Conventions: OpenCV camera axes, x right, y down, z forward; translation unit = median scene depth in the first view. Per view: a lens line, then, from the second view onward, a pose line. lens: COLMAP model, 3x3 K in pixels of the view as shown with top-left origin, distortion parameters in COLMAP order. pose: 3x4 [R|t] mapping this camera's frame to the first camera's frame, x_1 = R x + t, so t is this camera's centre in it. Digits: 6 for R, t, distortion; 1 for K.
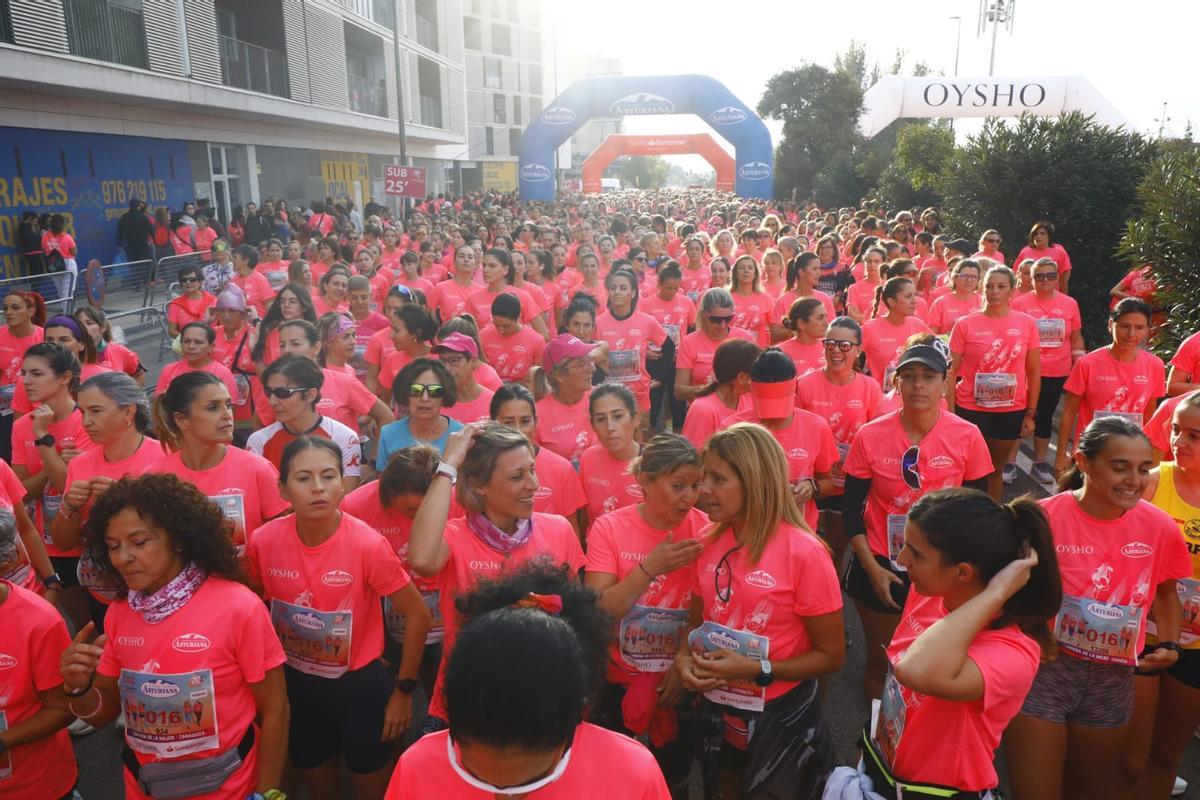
lens RADIAL K [[930.3, 0, 594.3], [0, 930.3, 383.0], [0, 0, 1]] dist [0.003077, -0.007856]
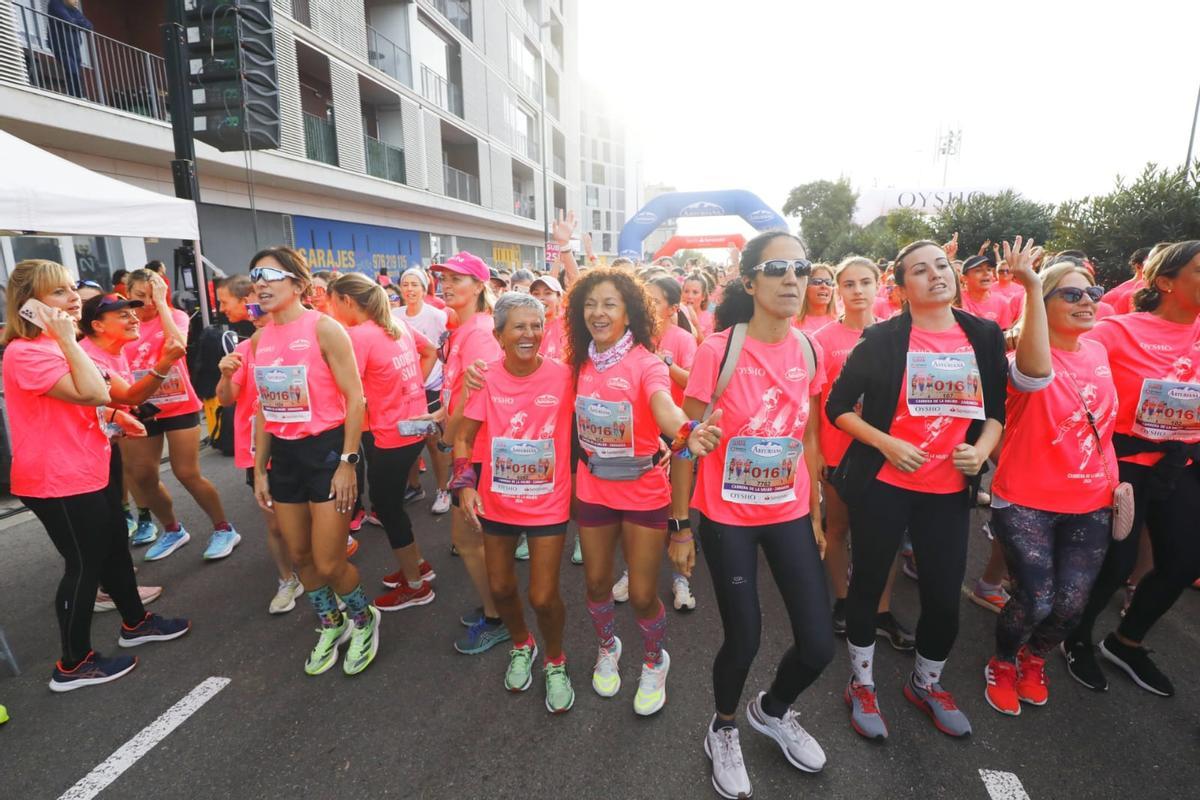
lens RADIAL K [[662.7, 0, 574.1], [0, 662.7, 406.8], [0, 0, 1]] dist [-0.005488, 0.001783]
pose [[0.994930, 0.014140, -0.099571, -0.045597], [-0.017007, 0.999463, -0.028012, 0.055125], [0.099121, 0.029563, 0.994636, -0.077366]]
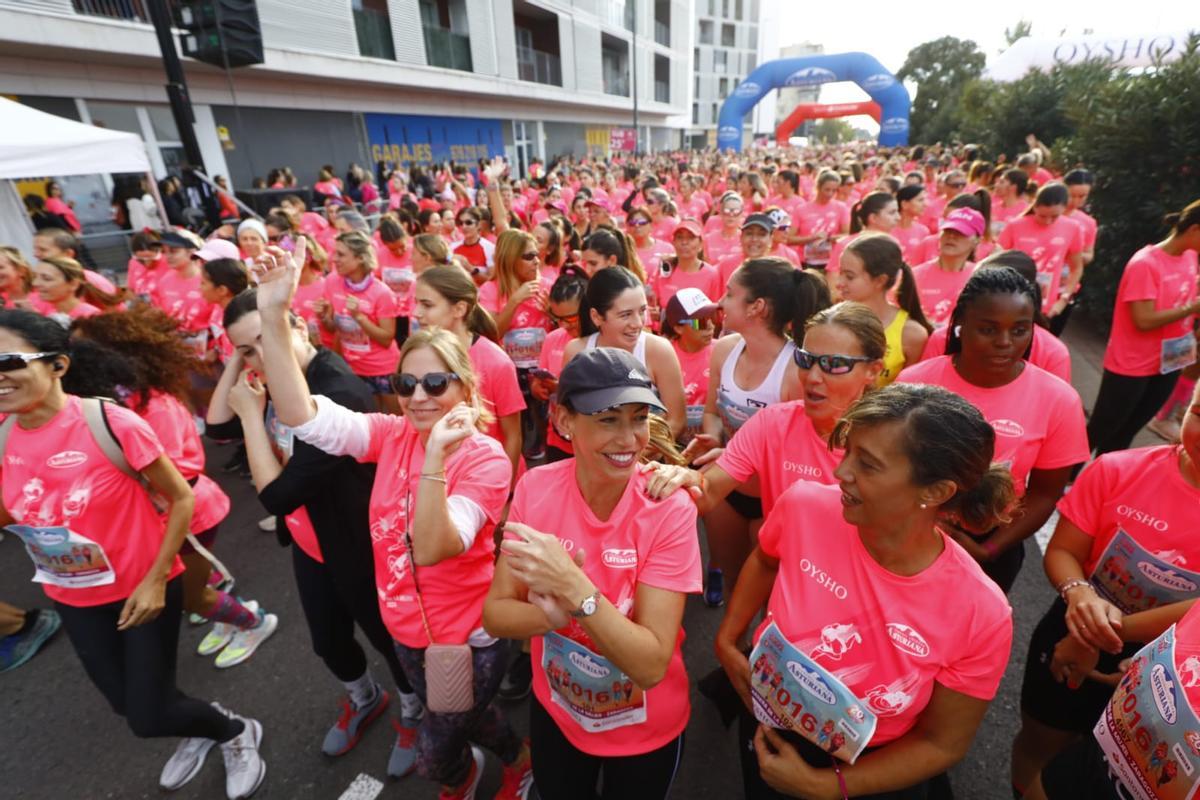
lens RADIAL K [[618.9, 0, 586.5], [0, 618.9, 407.3], [0, 0, 1]] dist [-0.002723, -0.002623]
pose [[0.943219, 0.101305, -0.316348, 0.081667], [-0.042523, 0.981349, 0.187474, 0.021569], [0.329440, -0.163377, 0.929934, -0.034967]]
